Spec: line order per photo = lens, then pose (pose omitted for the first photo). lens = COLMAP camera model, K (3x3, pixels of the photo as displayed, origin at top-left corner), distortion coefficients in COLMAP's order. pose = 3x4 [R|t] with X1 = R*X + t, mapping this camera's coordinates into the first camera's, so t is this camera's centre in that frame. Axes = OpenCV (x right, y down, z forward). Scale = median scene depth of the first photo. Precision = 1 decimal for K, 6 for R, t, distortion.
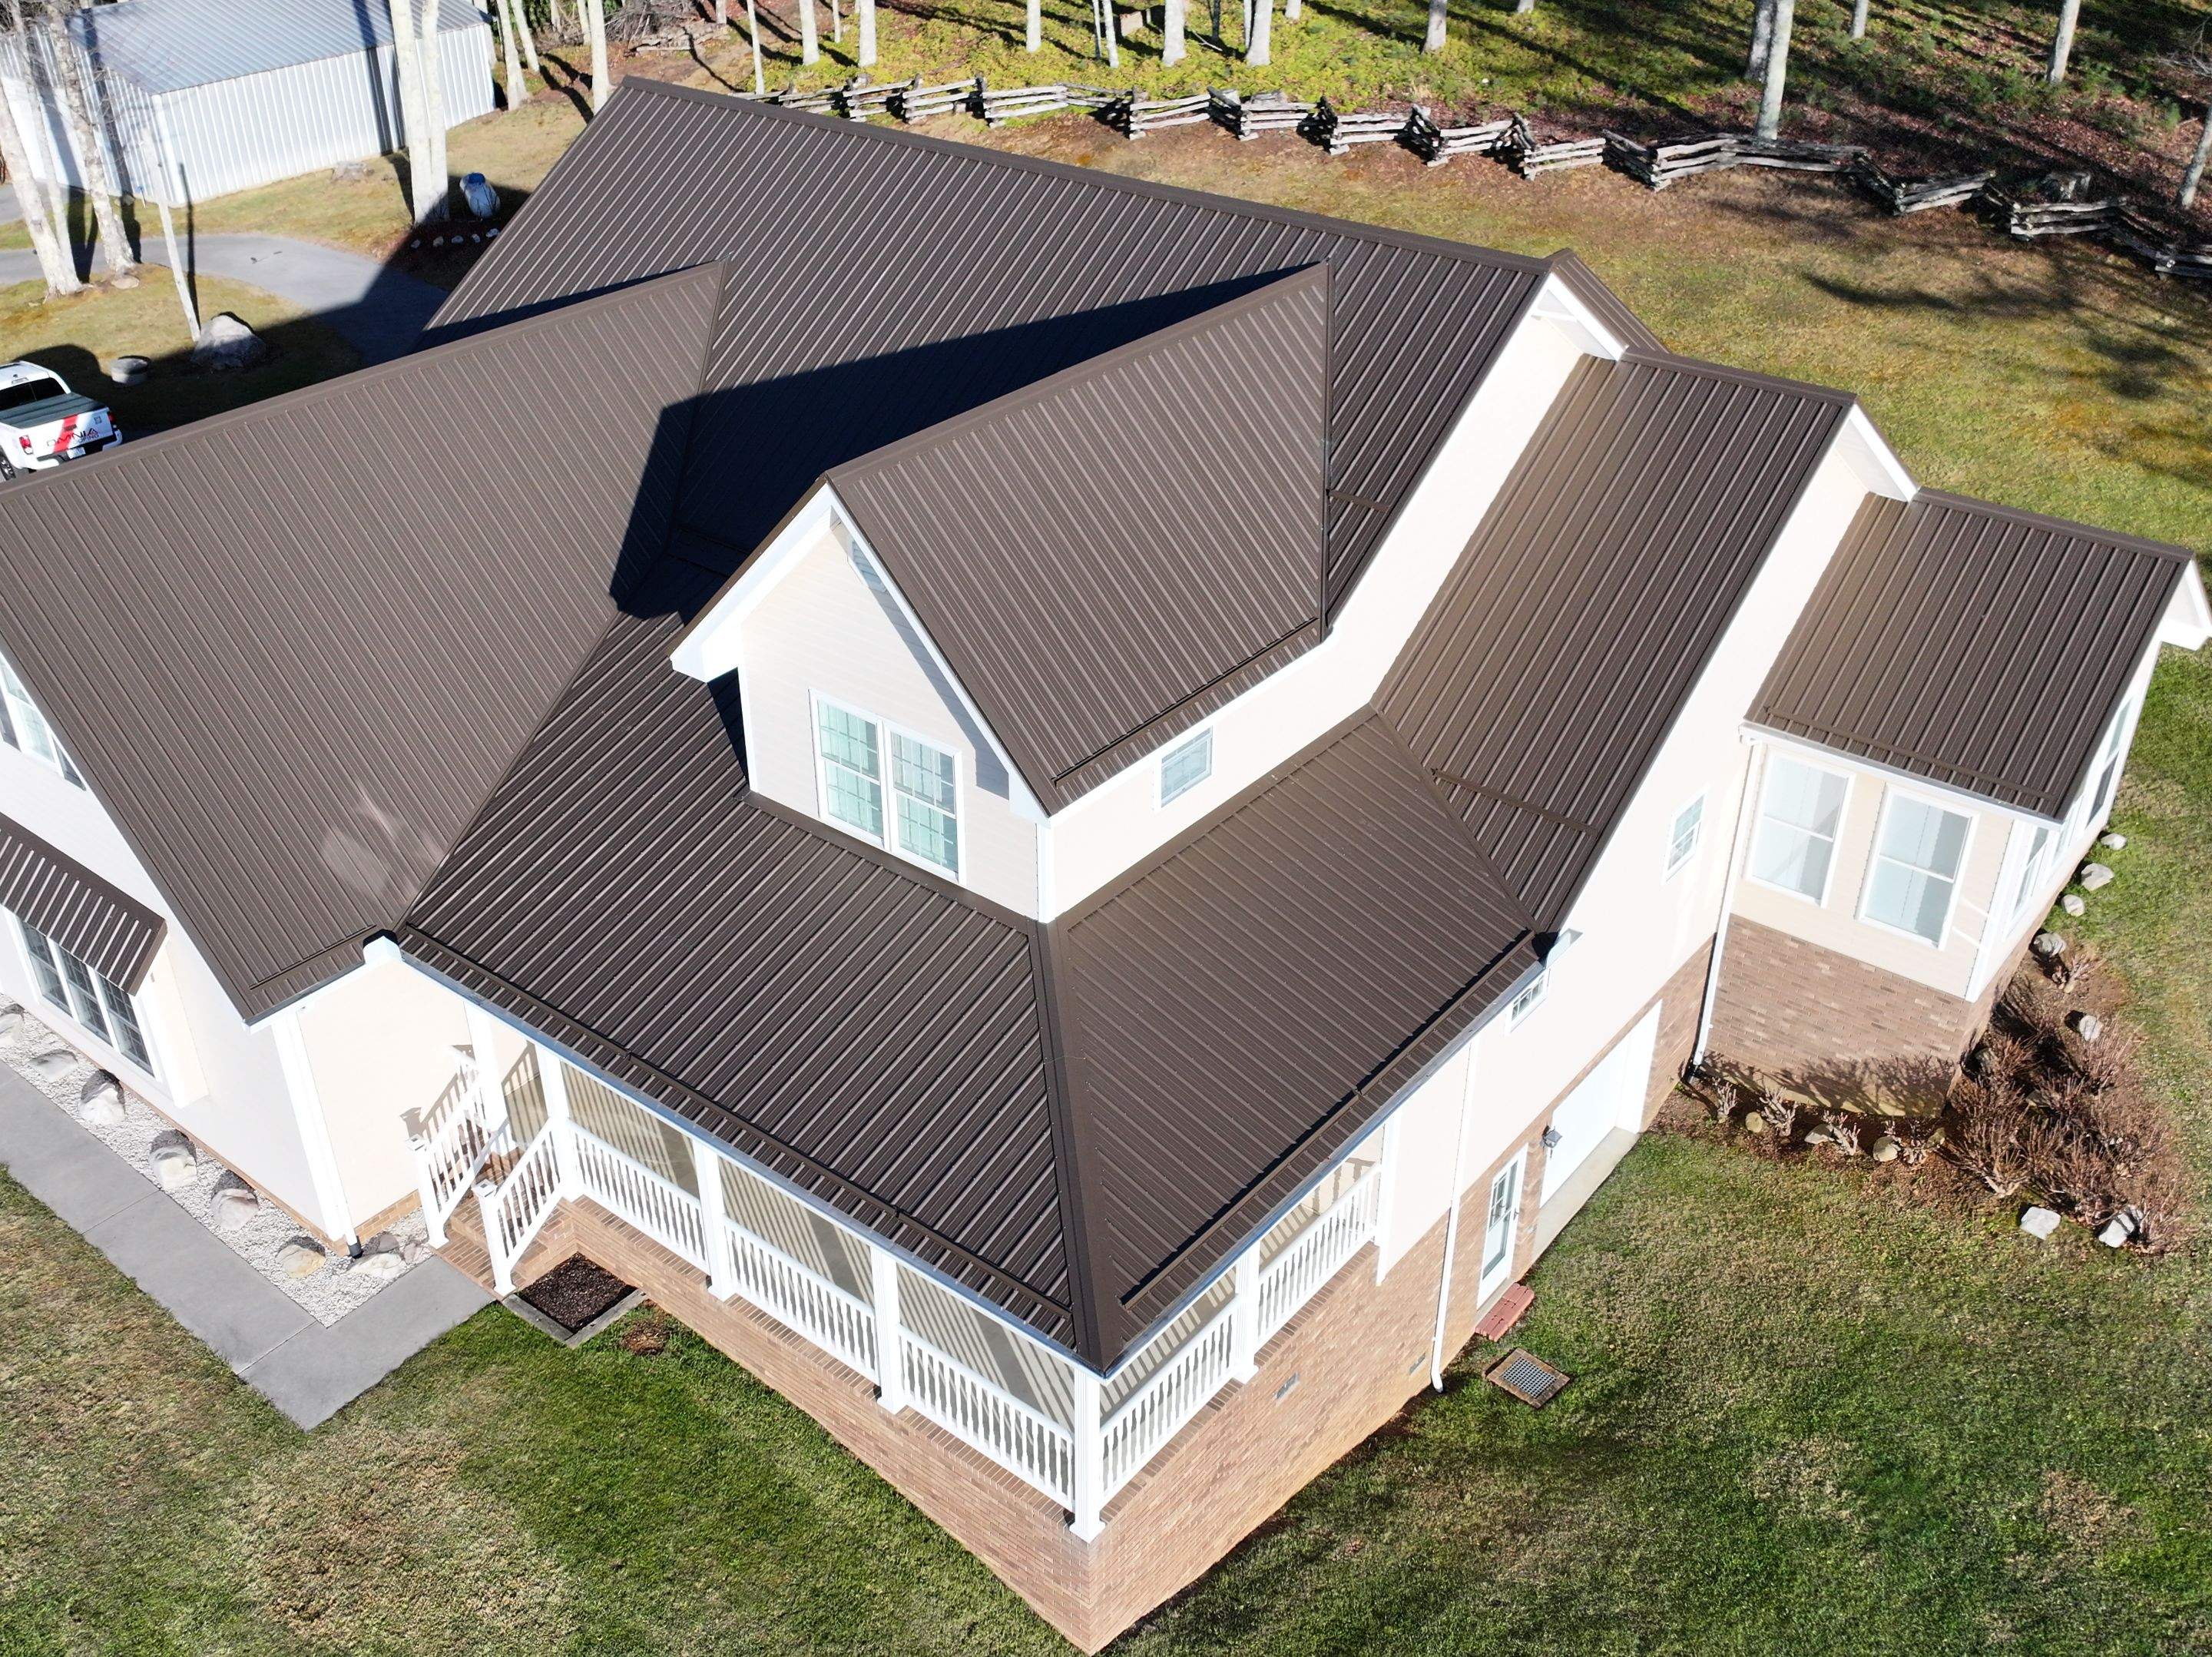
lens RADIAL K [[2062.9, 0, 1106.0], [0, 2062.9, 828.5], [0, 0, 1]] dist [0.007879, 0.028748]
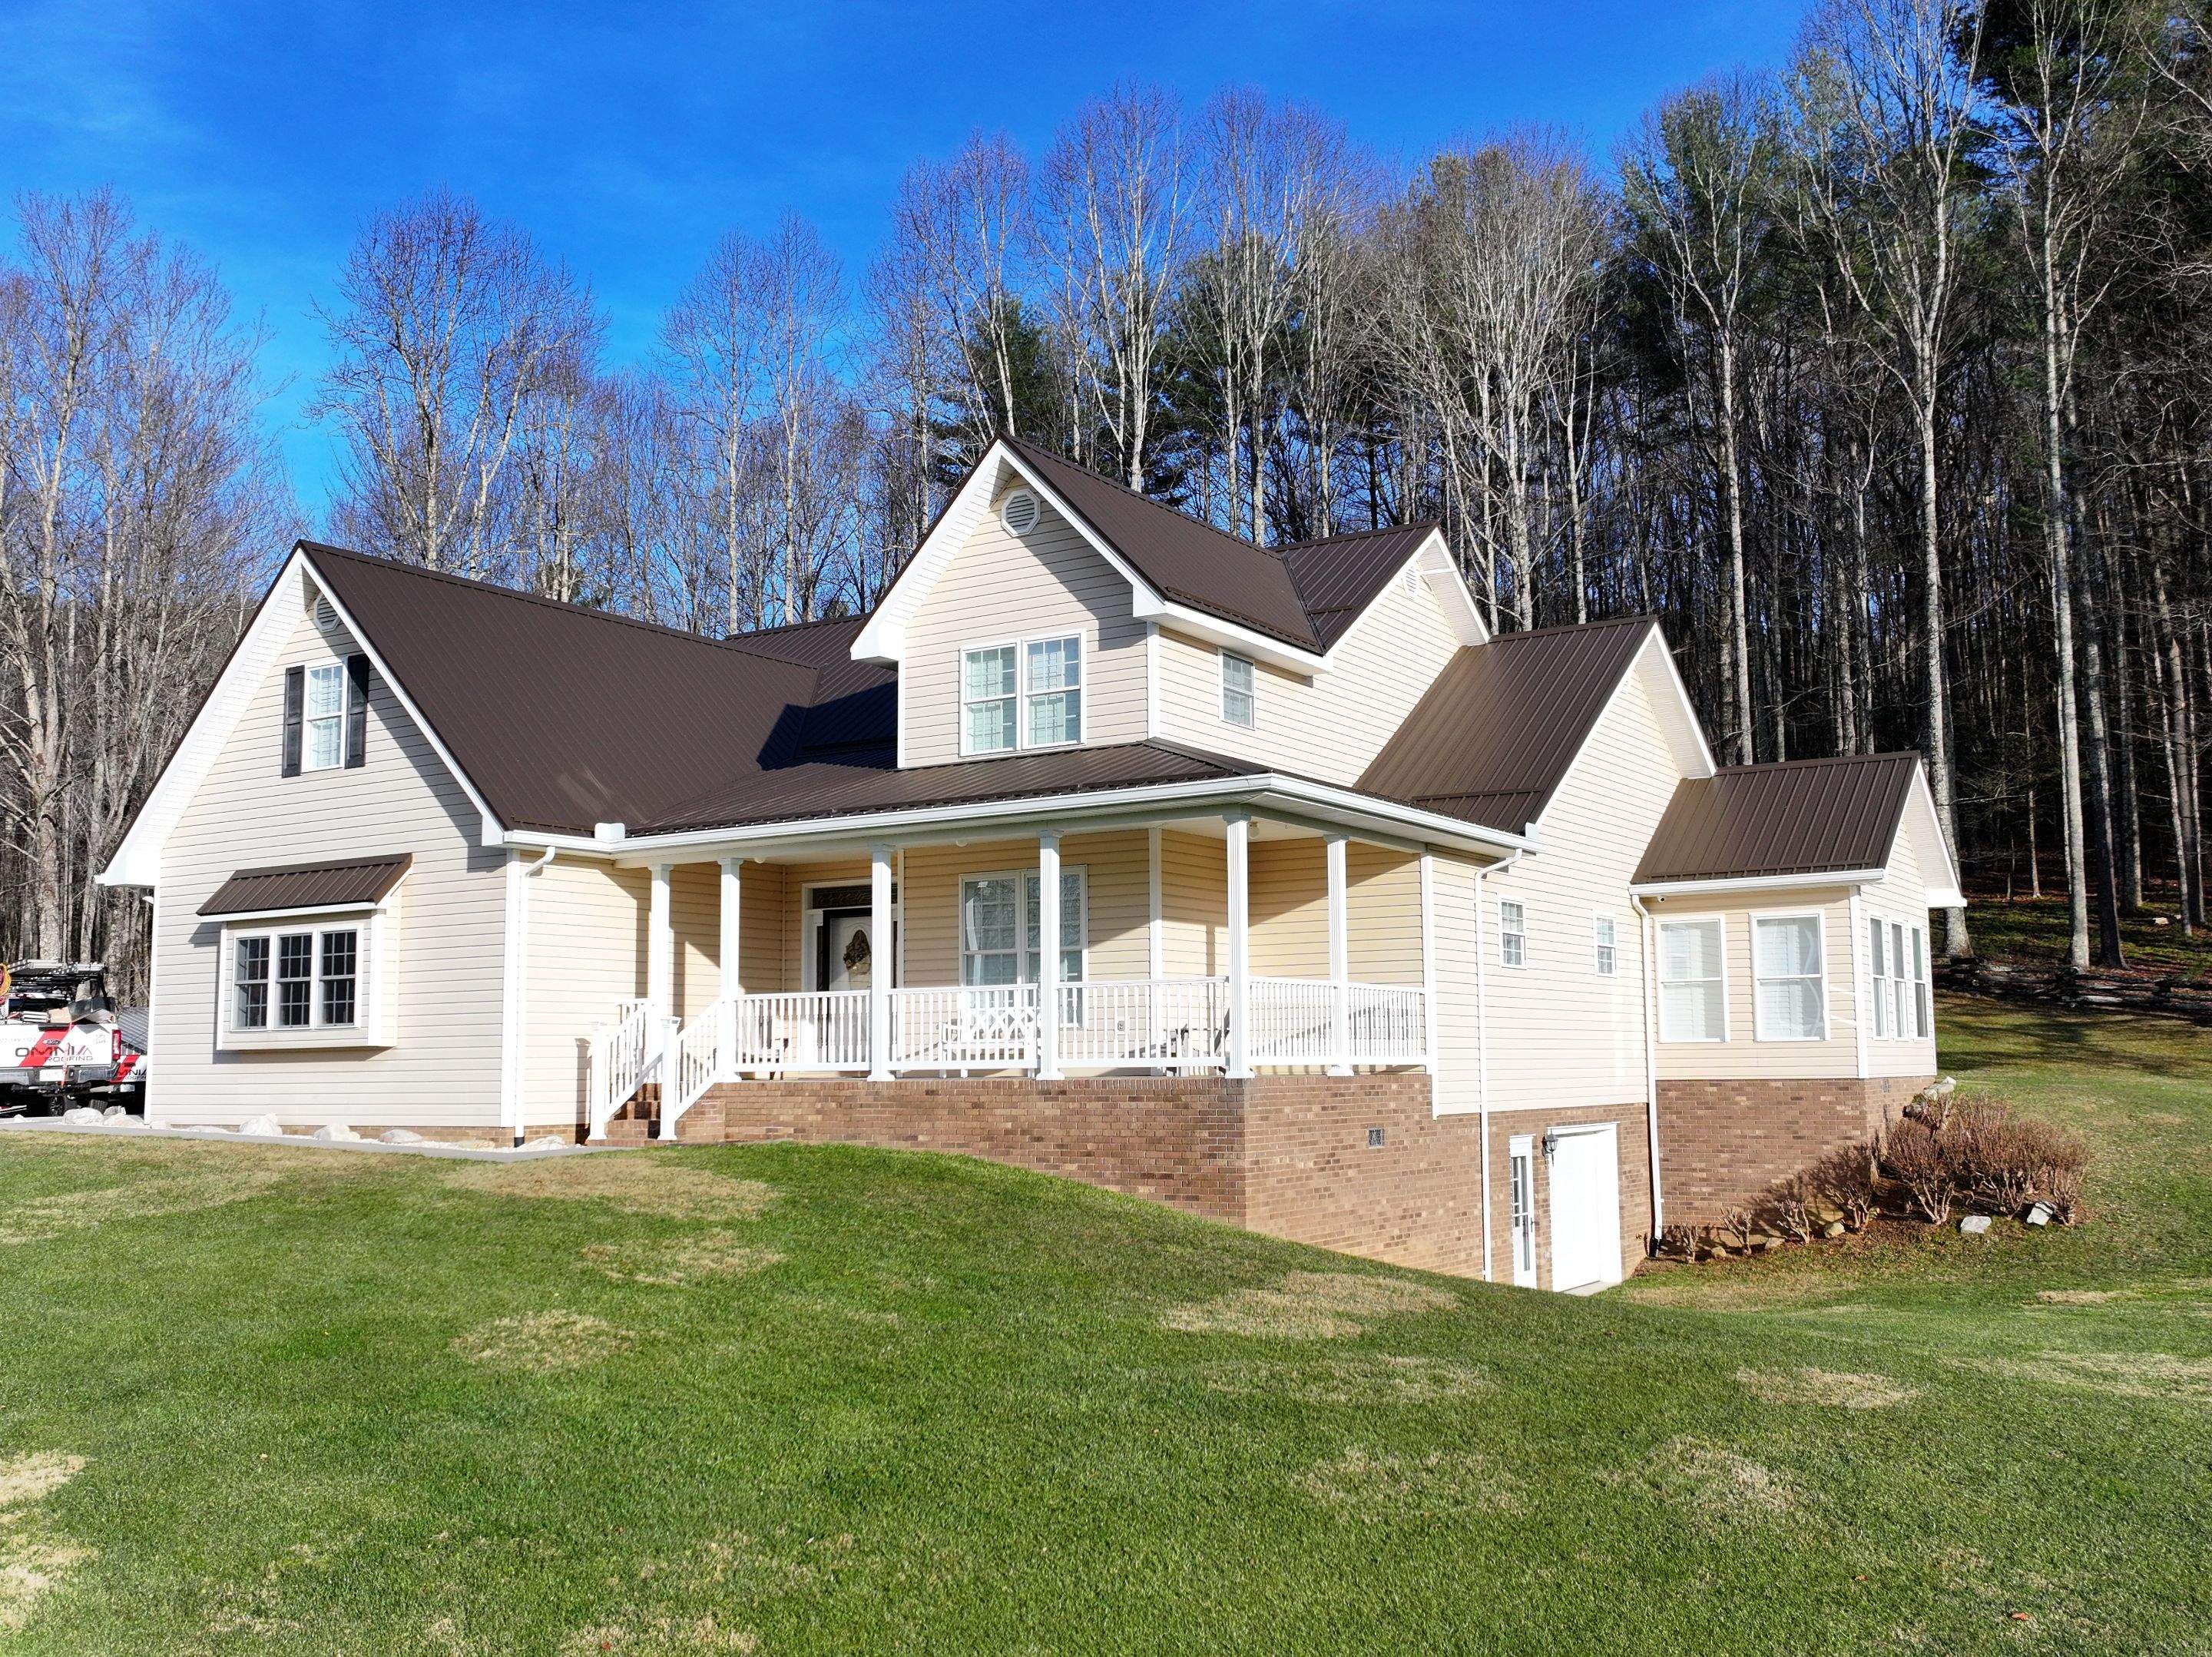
lens RADIAL K [[2062.9, 0, 1106.0], [0, 2062.9, 828.5], [0, 0, 1]] dist [0.007879, 0.028748]
pose [[0.994171, 0.001986, 0.107792, -0.161990], [0.065559, 0.782596, -0.619068, 0.731344], [-0.085587, 0.622527, 0.777904, 0.007852]]
